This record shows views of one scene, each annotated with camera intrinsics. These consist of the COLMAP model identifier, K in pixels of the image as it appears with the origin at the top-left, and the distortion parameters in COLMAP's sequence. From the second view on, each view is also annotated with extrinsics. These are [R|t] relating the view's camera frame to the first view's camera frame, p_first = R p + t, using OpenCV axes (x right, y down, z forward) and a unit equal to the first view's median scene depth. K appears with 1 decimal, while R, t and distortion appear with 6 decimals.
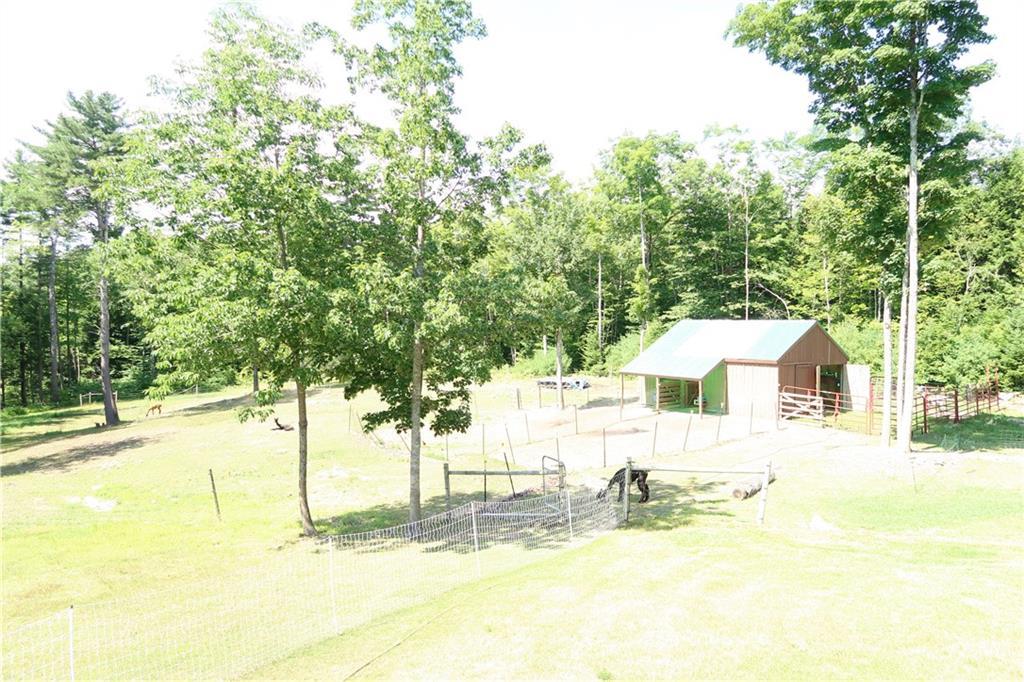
lens RADIAL K [[703.5, 0, 516.7], [0, 703.5, 343.1], [0, 0, 1]] dist [-0.020096, 0.001037]
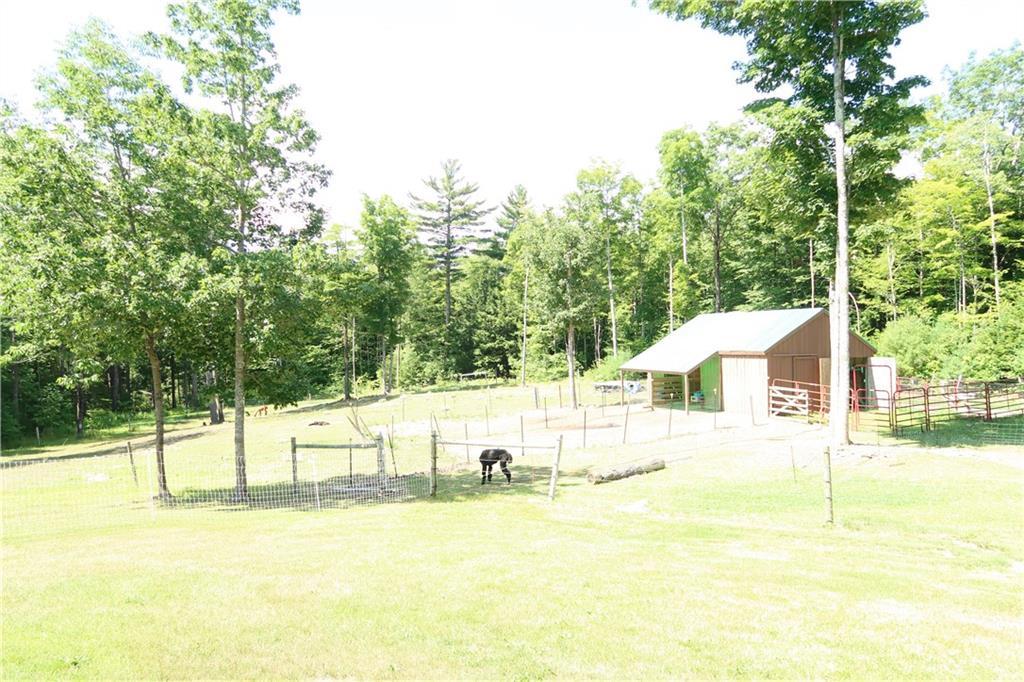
lens RADIAL K [[703.5, 0, 515.9], [0, 703.5, 342.1], [0, 0, 1]] dist [-0.020096, 0.001037]
pose [[0.973119, -0.014733, -0.229830, 0.264083], [0.008656, 0.999586, -0.027427, 0.035165], [0.230139, 0.024700, 0.972844, 0.034309]]
